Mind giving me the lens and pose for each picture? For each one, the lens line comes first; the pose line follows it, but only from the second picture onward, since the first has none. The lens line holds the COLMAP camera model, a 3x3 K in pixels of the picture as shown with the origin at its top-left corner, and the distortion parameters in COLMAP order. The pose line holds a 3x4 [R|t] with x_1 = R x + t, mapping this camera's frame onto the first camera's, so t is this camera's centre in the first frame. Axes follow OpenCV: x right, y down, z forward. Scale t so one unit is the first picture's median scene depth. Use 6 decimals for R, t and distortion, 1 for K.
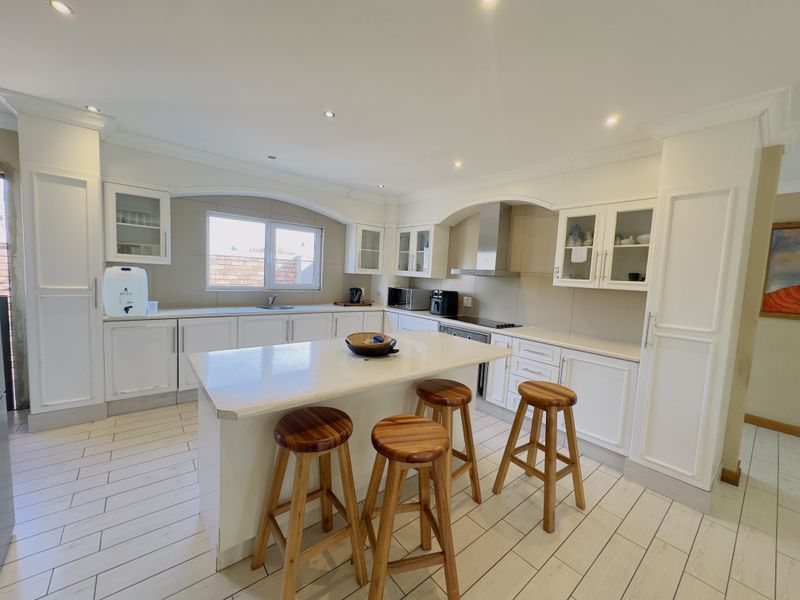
lens RADIAL K [[319.7, 0, 400.9], [0, 319.7, 300.8], [0, 0, 1]] dist [-0.002349, -0.000099]
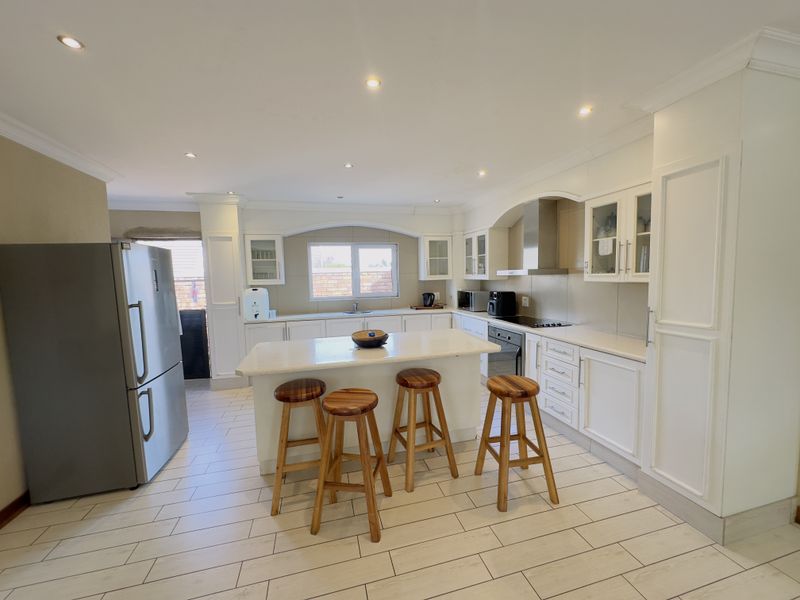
lens RADIAL K [[319.7, 0, 399.2], [0, 319.7, 300.9], [0, 0, 1]] dist [-0.002349, -0.000099]
pose [[0.903665, -0.040059, -0.426361, 0.396826], [0.035523, 0.999196, -0.018590, 0.007894], [0.426763, 0.001654, 0.904362, -0.087456]]
